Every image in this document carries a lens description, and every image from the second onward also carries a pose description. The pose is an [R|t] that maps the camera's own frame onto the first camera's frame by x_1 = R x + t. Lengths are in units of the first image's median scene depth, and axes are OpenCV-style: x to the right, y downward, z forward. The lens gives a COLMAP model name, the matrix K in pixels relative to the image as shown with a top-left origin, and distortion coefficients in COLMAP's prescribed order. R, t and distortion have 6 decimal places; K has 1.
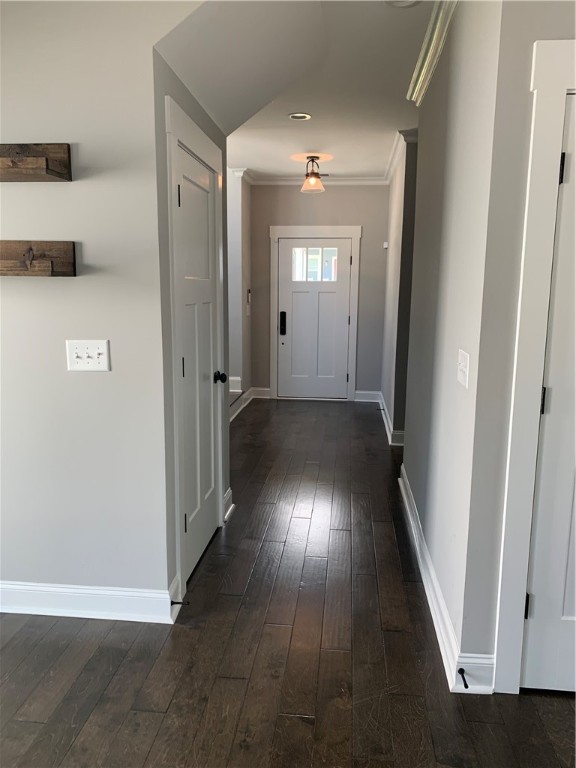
lens RADIAL K [[590.3, 0, 288.8], [0, 590.3, 383.1], [0, 0, 1]] dist [0.038187, -0.056481]
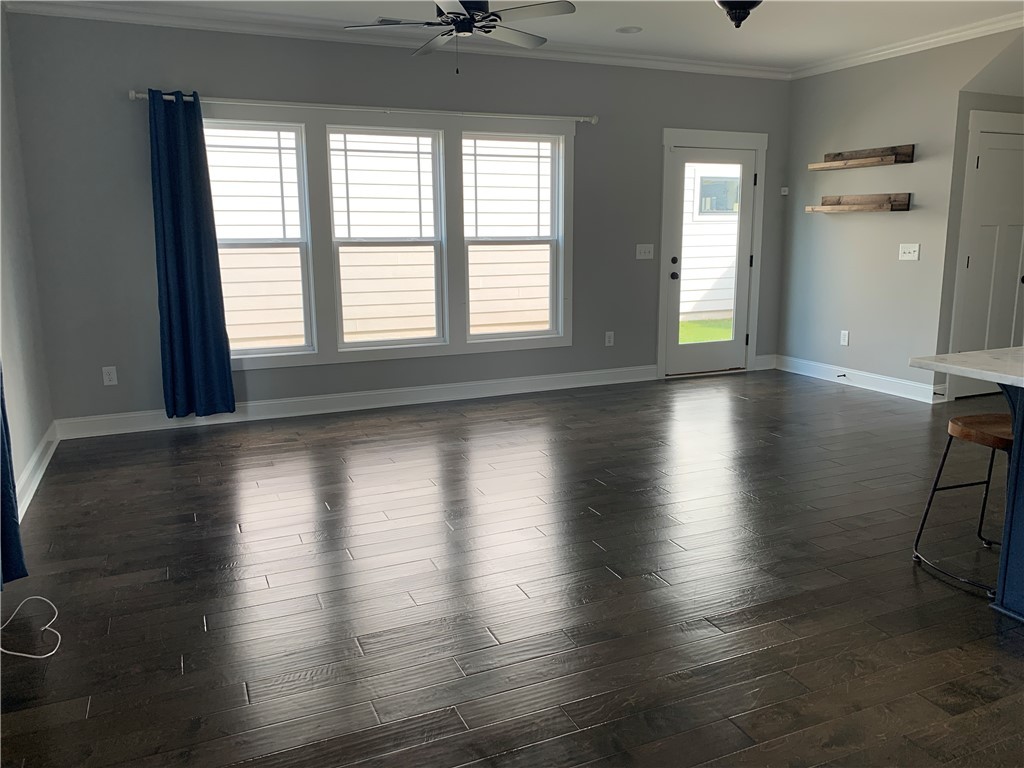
lens RADIAL K [[787.1, 0, 513.6], [0, 787.1, 382.5], [0, 0, 1]] dist [0.038187, -0.056481]
pose [[0.491014, 0.149850, -0.858167, 1.339213], [-0.132849, 0.986453, 0.096239, 0.302972], [0.860963, 0.066752, 0.504269, -1.413819]]
